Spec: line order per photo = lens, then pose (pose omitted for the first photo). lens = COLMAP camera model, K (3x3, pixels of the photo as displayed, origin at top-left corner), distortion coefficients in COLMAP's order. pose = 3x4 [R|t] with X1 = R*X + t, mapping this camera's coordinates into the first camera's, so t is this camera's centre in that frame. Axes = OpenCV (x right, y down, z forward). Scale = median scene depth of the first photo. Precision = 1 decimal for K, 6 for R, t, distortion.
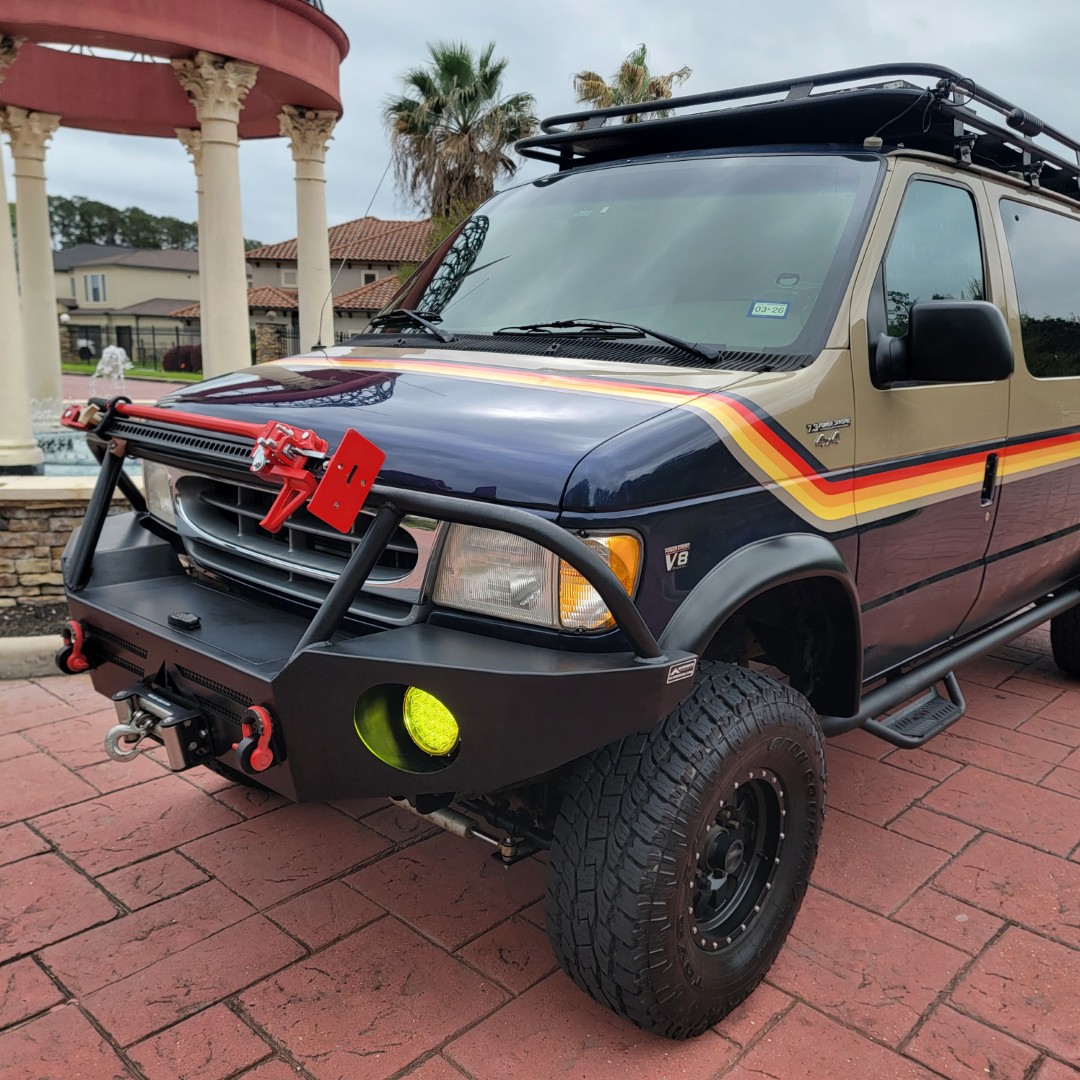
lens RADIAL K [[990.3, 0, 550.2], [0, 990.3, 561.7], [0, 0, 1]] dist [0.085524, -0.076480]
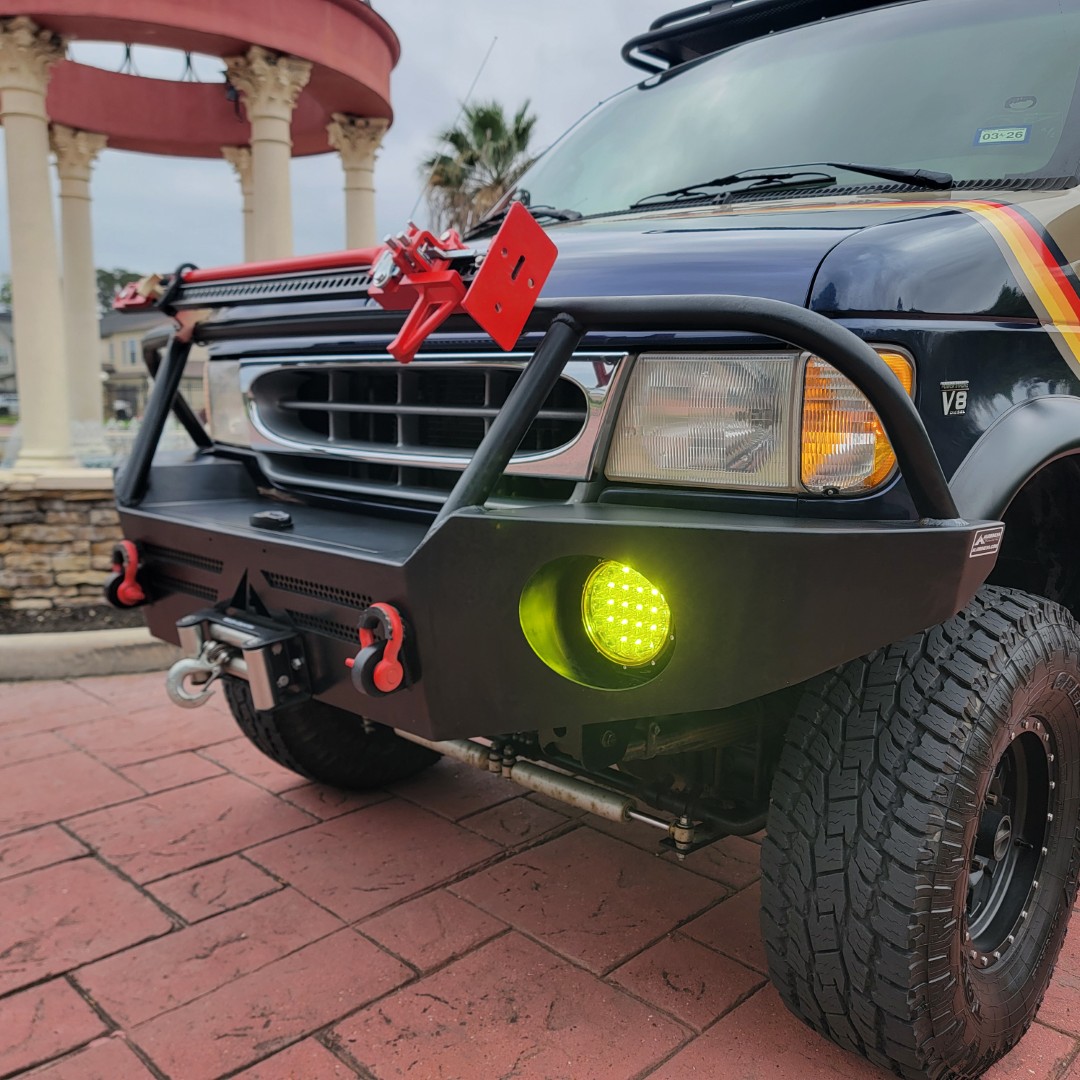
lens RADIAL K [[997.7, 0, 546.9], [0, 997.7, 551.5], [0, 0, 1]] dist [0.080920, -0.083011]
pose [[0.999449, -0.012203, -0.030854, -0.117721], [0.010066, 0.997601, -0.068490, 0.123992], [0.031616, 0.068142, 0.997175, 0.216812]]
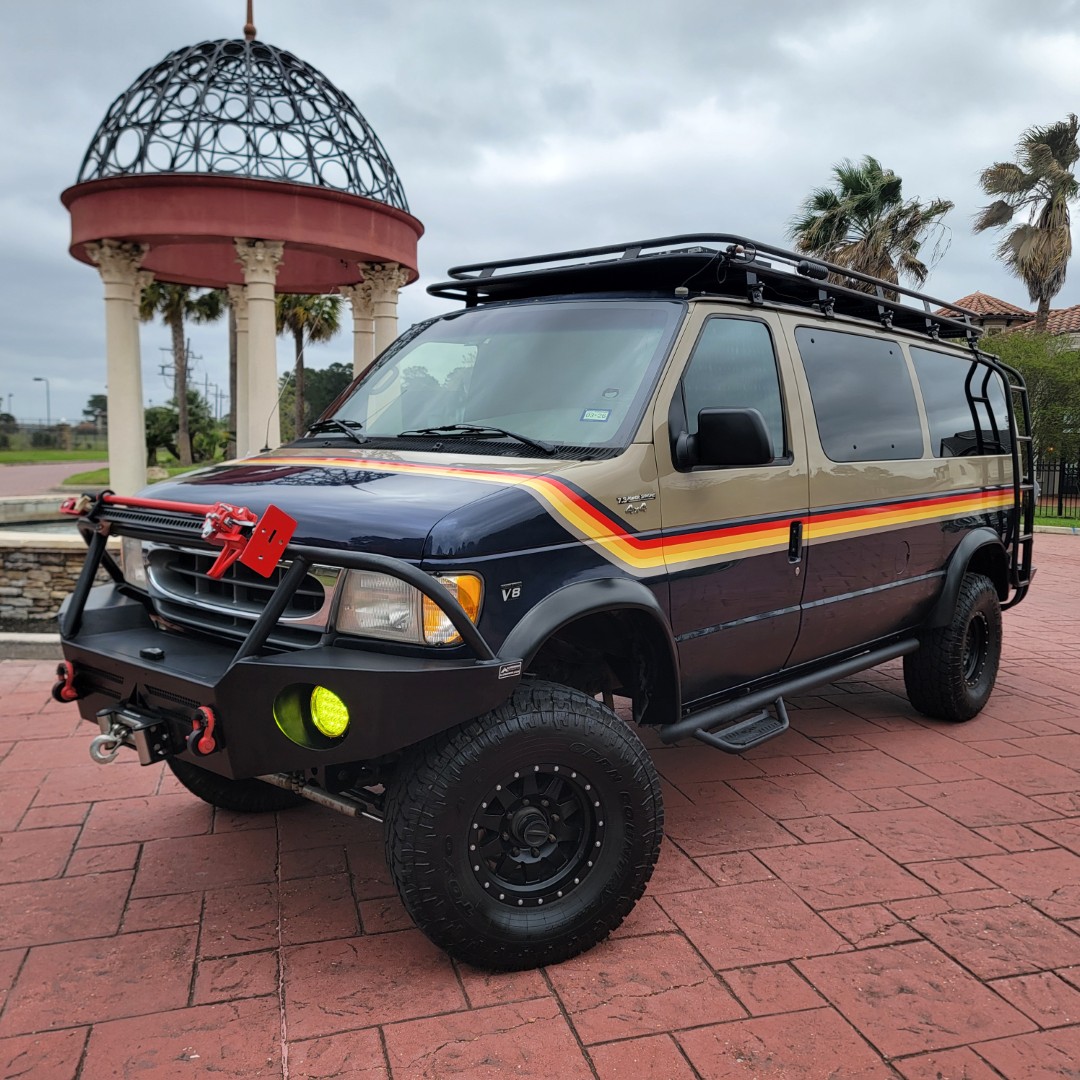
lens RADIAL K [[997.7, 0, 546.9], [0, 997.7, 551.5], [0, 0, 1]] dist [0.080920, -0.083011]
pose [[0.999560, -0.023460, 0.018137, 0.124640], [0.025249, 0.994077, -0.105708, 0.071486], [-0.015550, 0.106120, 0.994232, -0.321934]]
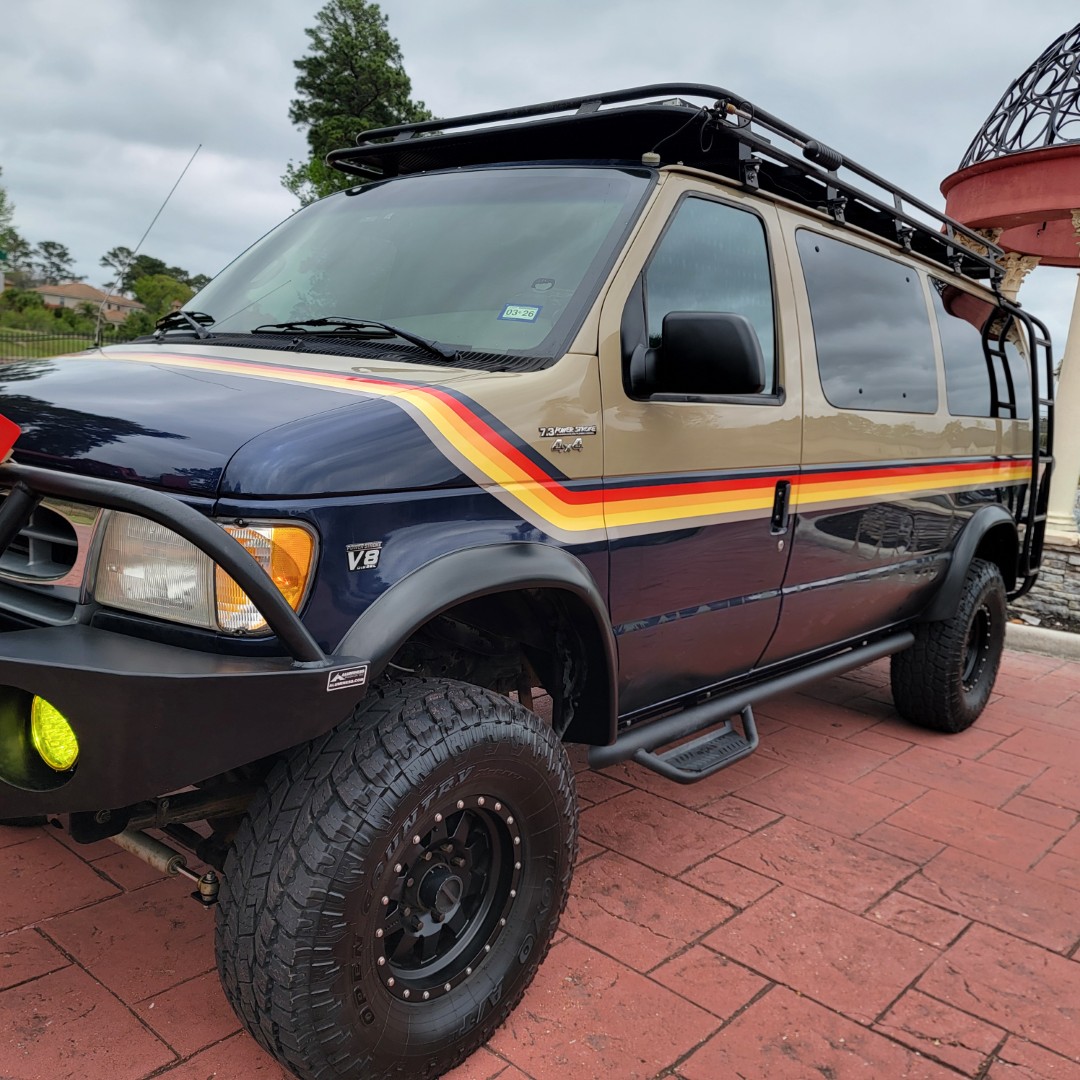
lens RADIAL K [[997.7, 0, 546.9], [0, 997.7, 551.5], [0, 0, 1]] dist [0.080920, -0.083011]
pose [[0.998241, 0.026365, 0.053093, 0.200338], [-0.022817, 0.997535, -0.066363, 0.039484], [-0.054712, 0.065035, 0.996382, 0.054827]]
